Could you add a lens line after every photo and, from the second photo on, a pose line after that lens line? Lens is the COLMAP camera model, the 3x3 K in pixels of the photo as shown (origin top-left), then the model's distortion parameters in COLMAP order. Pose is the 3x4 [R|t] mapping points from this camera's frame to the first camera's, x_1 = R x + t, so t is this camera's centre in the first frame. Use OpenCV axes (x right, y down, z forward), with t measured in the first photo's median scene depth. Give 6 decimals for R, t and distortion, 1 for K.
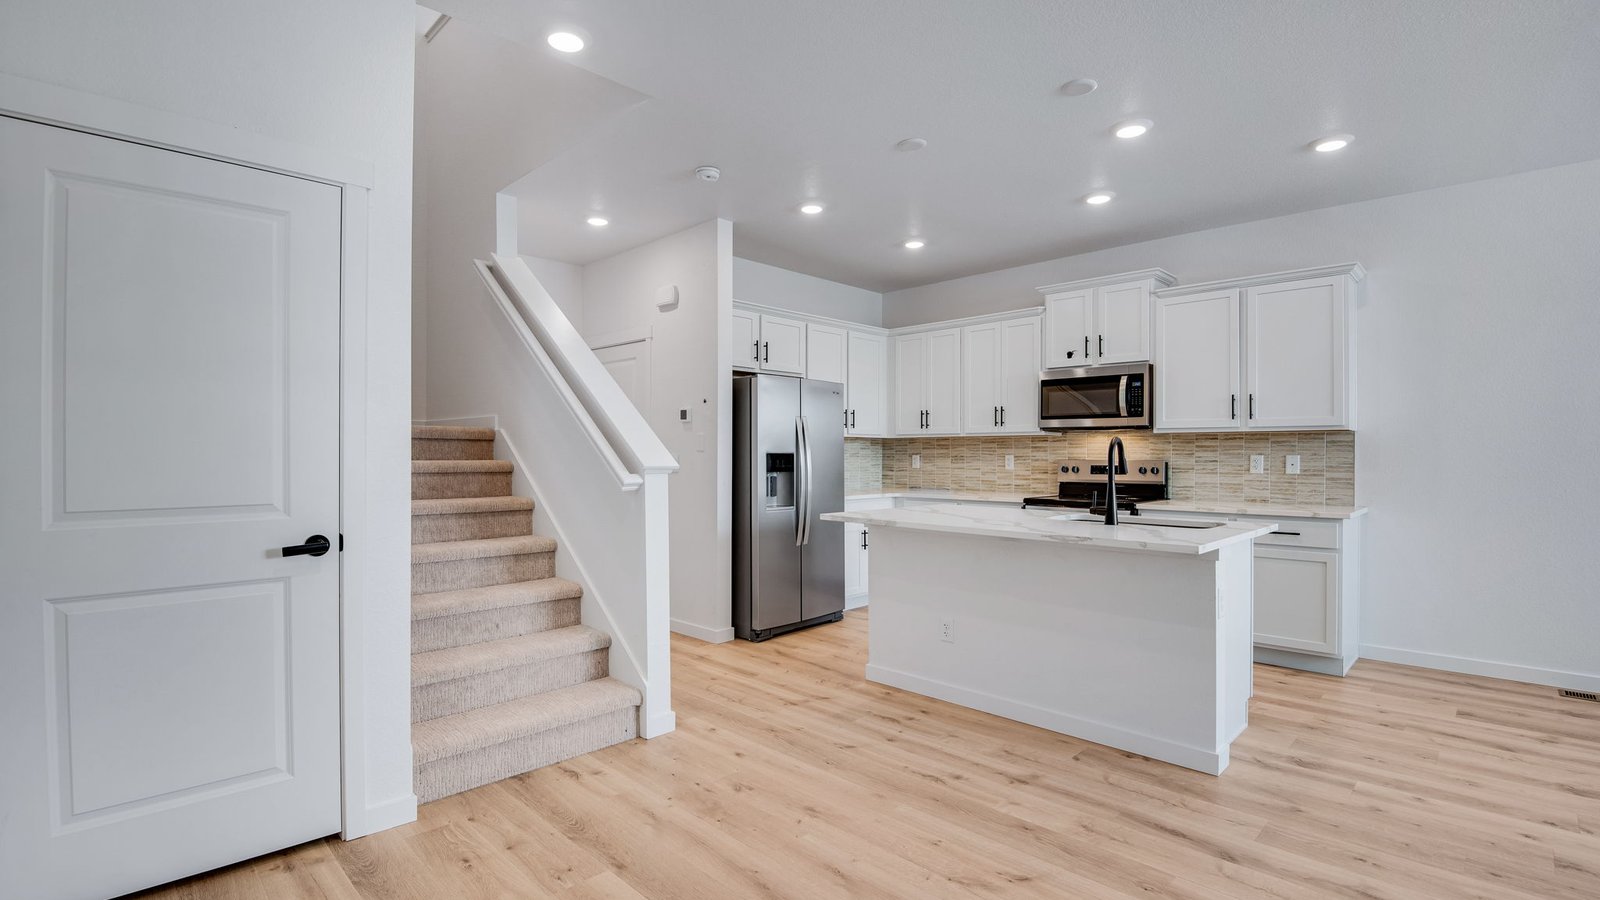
lens RADIAL K [[732.7, 0, 803.5], [0, 732.7, 452.1], [0, 0, 1]] dist [-0.007336, -0.010426]
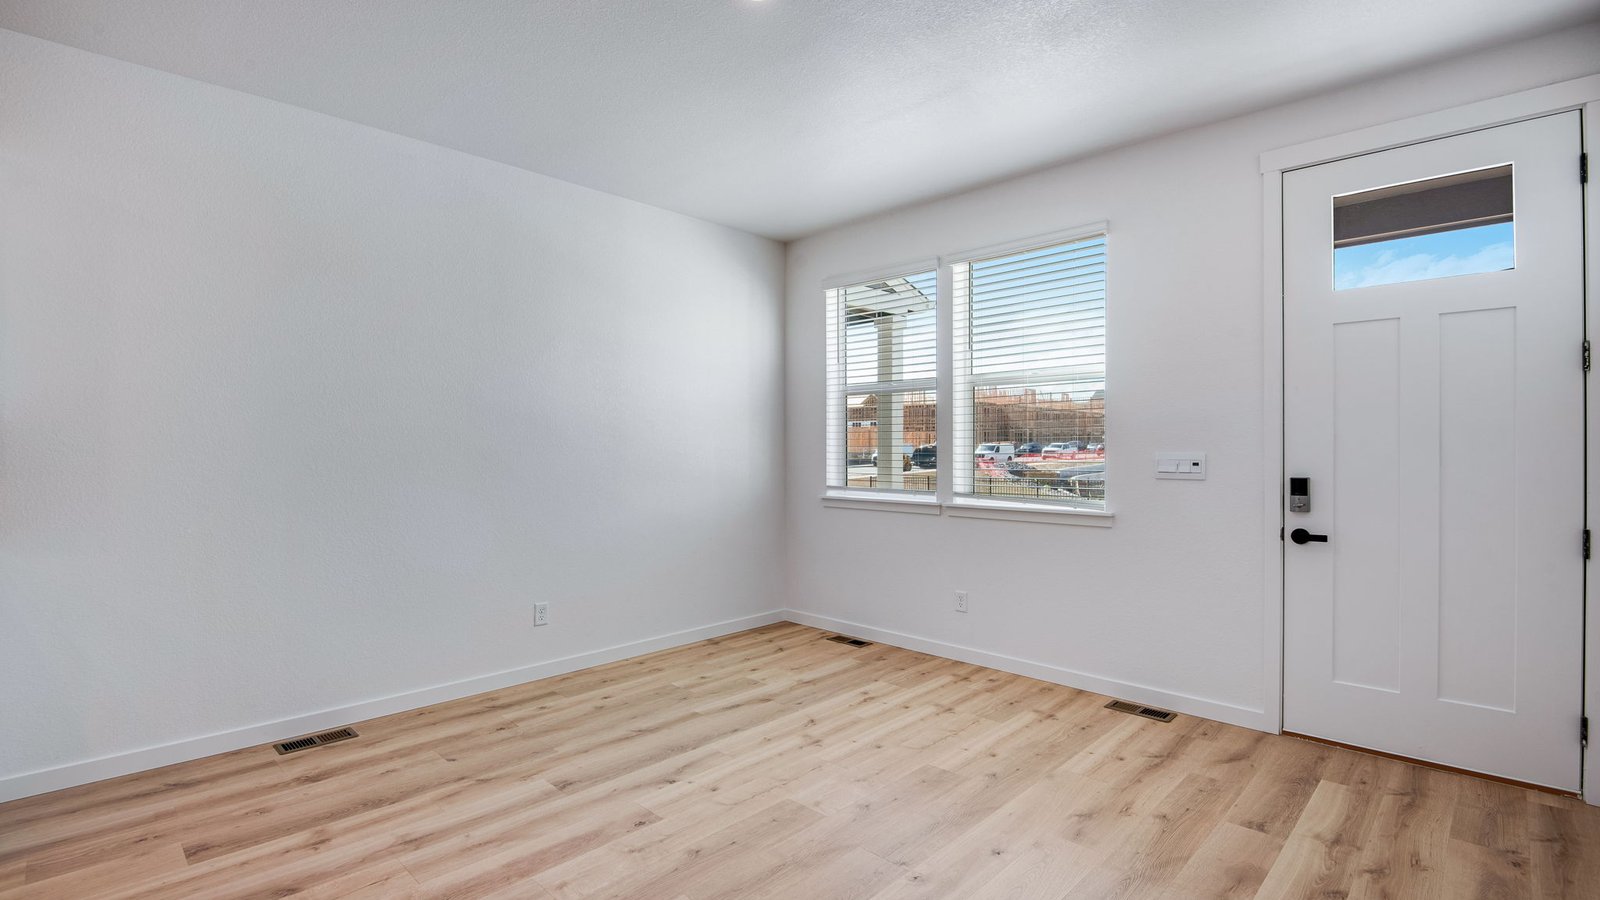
lens RADIAL K [[732.7, 0, 755.4], [0, 732.7, 444.6], [0, 0, 1]] dist [-0.007336, -0.010426]
pose [[0.030189, 0.004999, 0.999532, 0.189757], [-0.000726, 0.999987, -0.004979, -0.004823], [-0.999544, -0.000575, 0.030192, 0.331033]]
